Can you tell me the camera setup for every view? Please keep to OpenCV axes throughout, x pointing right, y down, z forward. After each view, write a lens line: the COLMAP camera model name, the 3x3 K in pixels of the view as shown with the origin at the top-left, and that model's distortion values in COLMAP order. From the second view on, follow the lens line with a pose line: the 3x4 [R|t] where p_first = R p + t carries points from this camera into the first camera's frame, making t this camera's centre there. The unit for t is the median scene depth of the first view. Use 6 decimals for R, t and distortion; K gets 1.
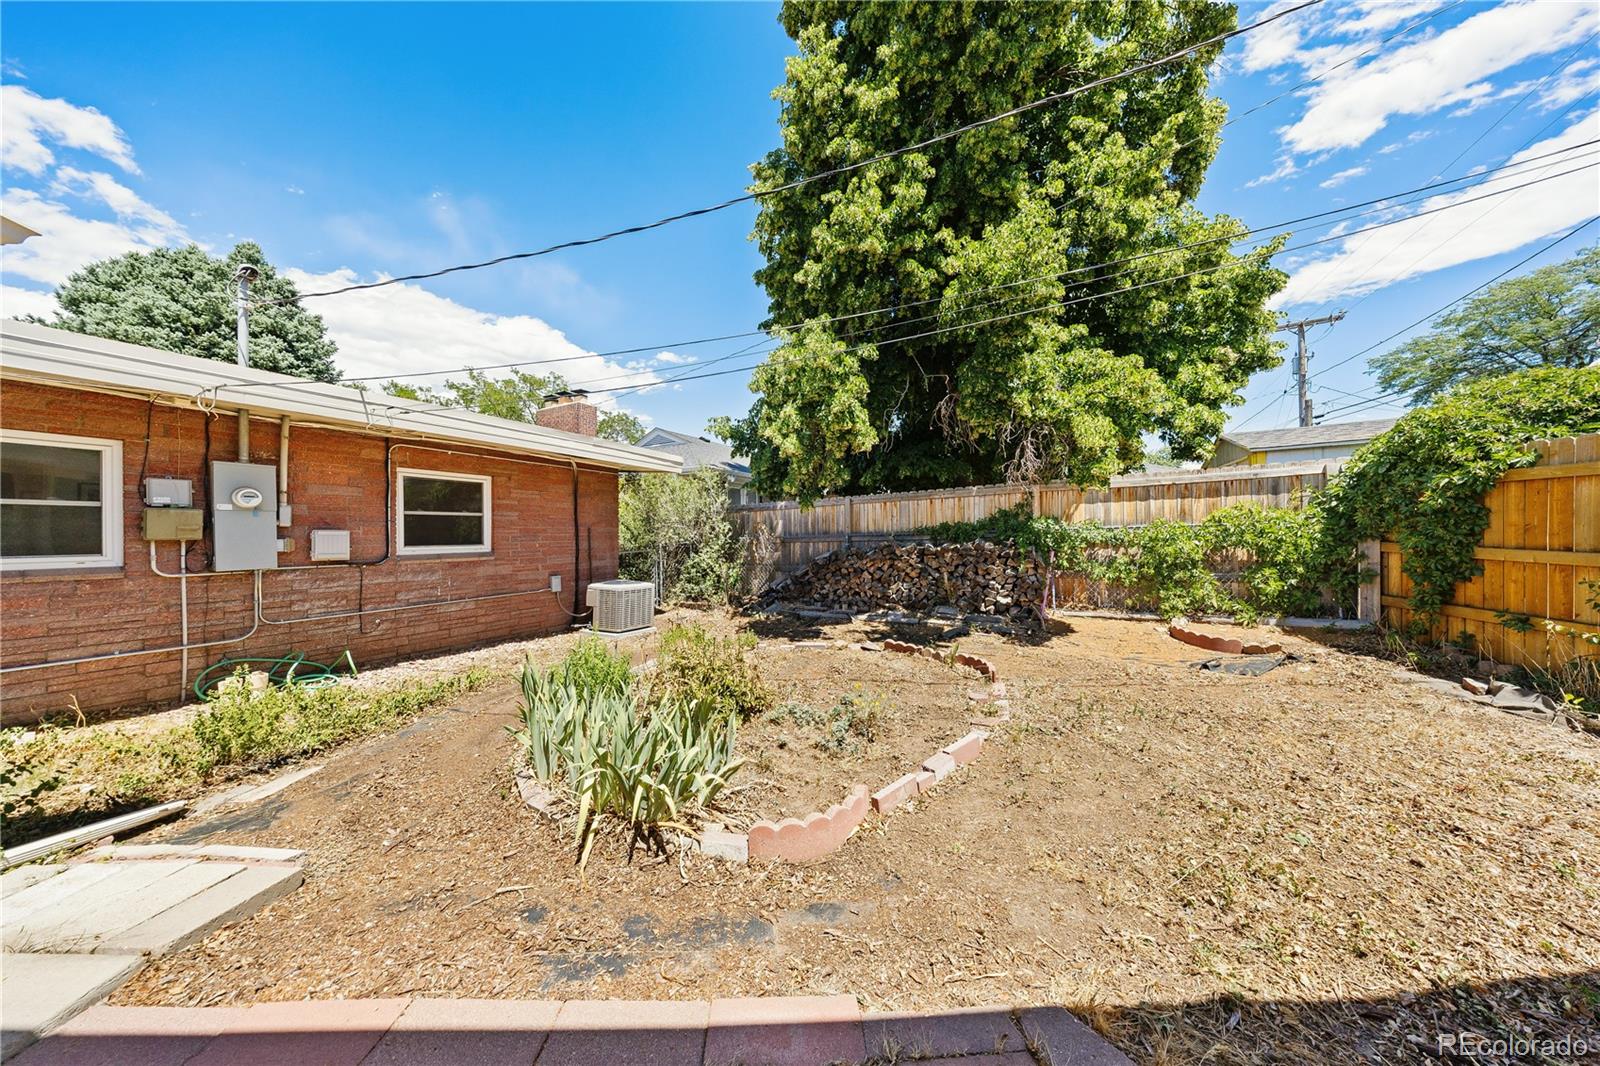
lens RADIAL K [[465.5, 0, 801.5], [0, 465.5, 534.7], [0, 0, 1]] dist [0.001608, -0.000549]
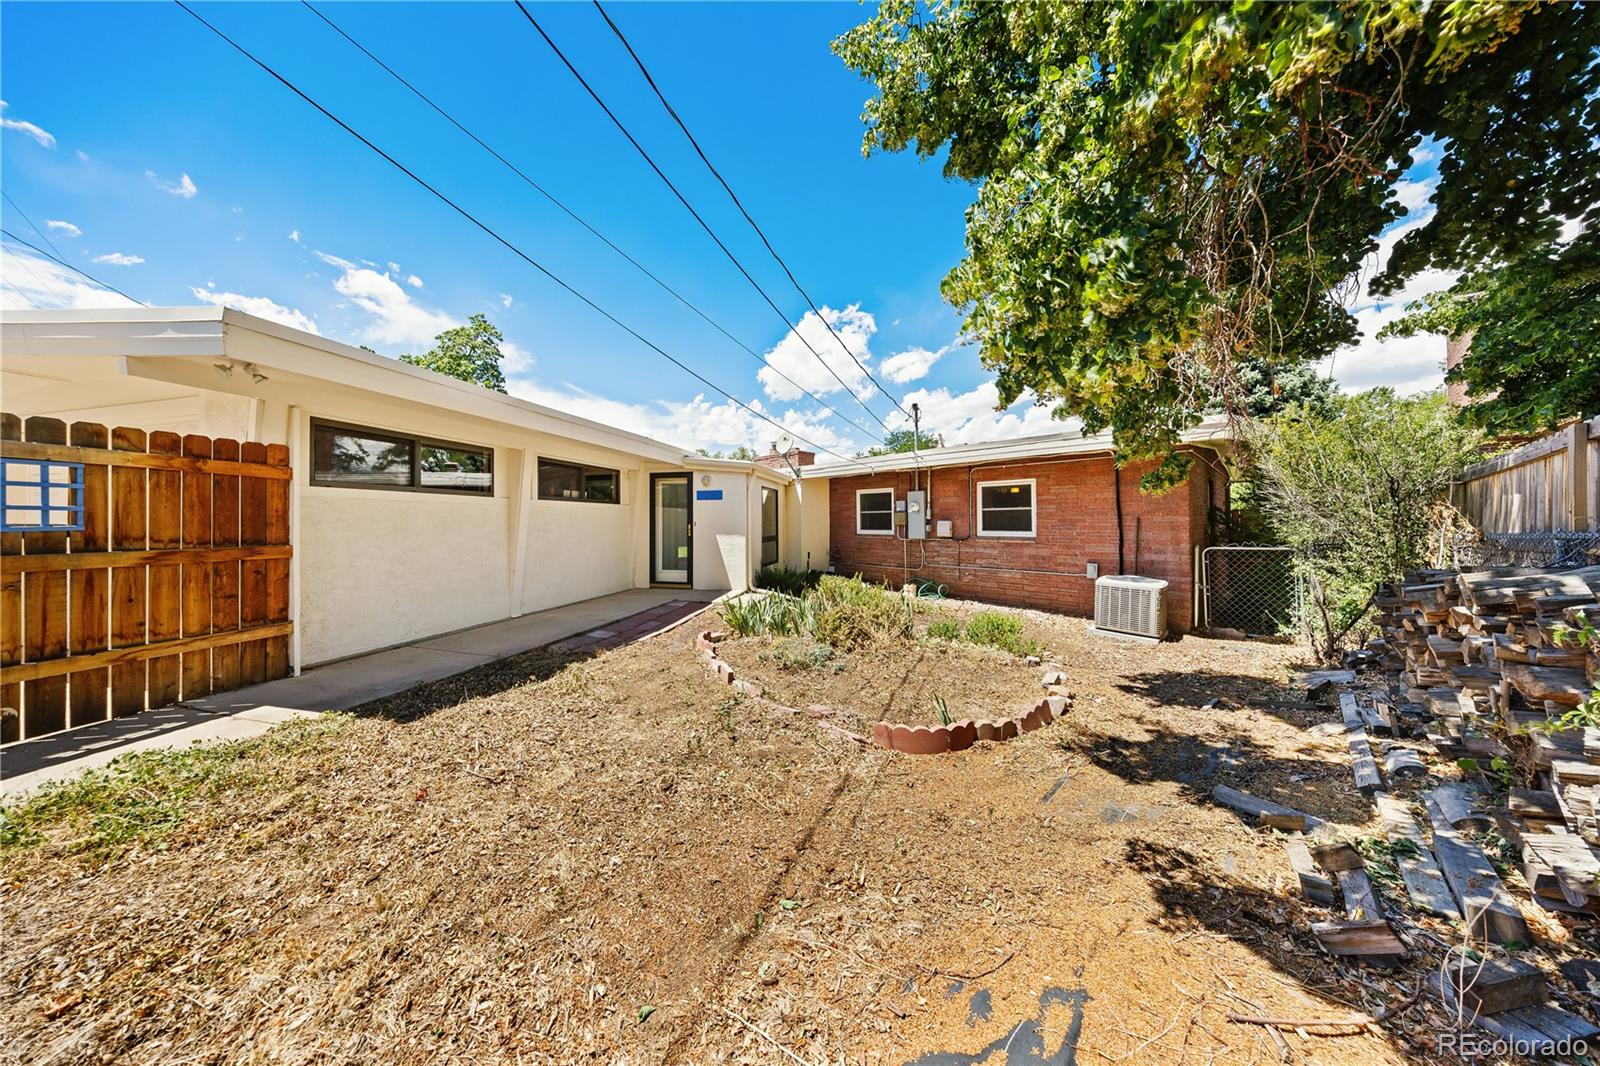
lens RADIAL K [[465.5, 0, 793.5], [0, 465.5, 520.5], [0, 0, 1]] dist [0.001608, -0.000549]
pose [[-0.314299, 0.004664, -0.949313, 0.753684], [0.002043, 0.999989, 0.004237, -0.015558], [0.949322, -0.000608, -0.314305, 0.772233]]
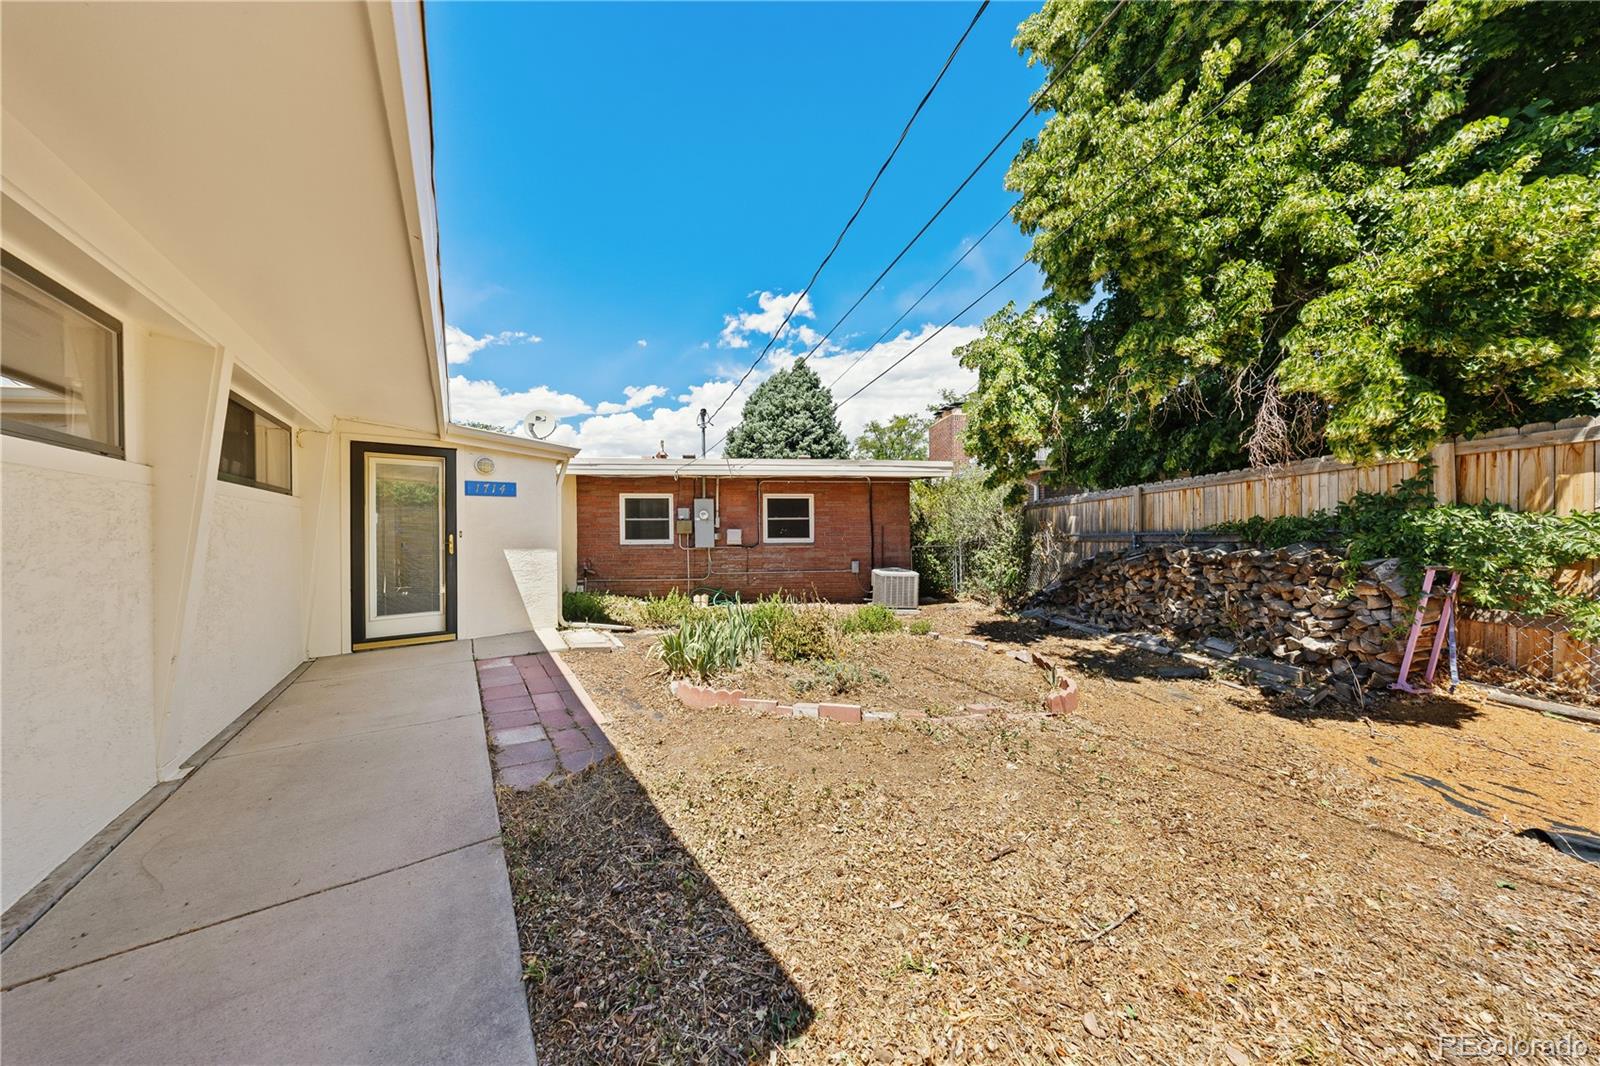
lens RADIAL K [[465.5, 0, 793.9], [0, 465.5, 532.9], [0, 0, 1]] dist [0.001608, -0.000549]
pose [[0.550113, 0.009762, -0.835033, 0.583141], [-0.001031, 0.999939, 0.011011, -0.012054], [0.835090, -0.005197, 0.550089, 0.101168]]
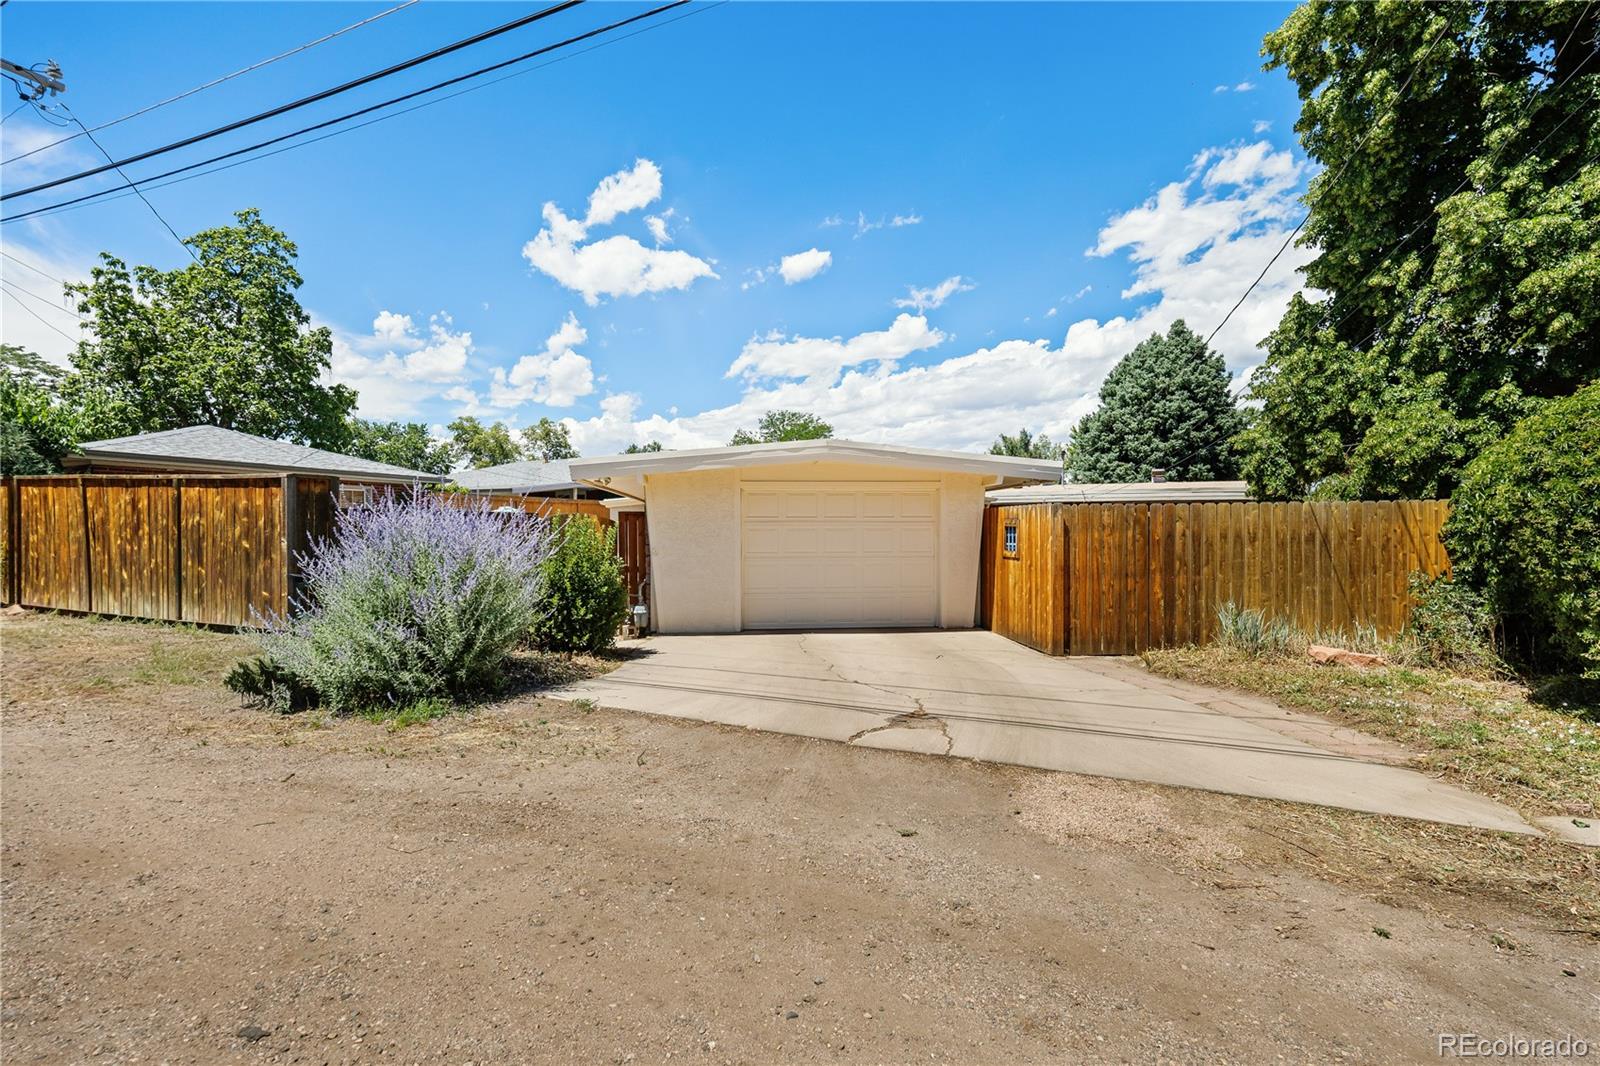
lens RADIAL K [[717.1, 0, 811.9], [0, 717.1, 540.7], [0, 0, 1]] dist [0.003405, -0.000014]
pose [[0.086075, 0.022435, -0.996036, 2.057614], [-0.003967, 0.999746, 0.022176, -0.068780], [0.996281, 0.002043, 0.086142, -0.607533]]
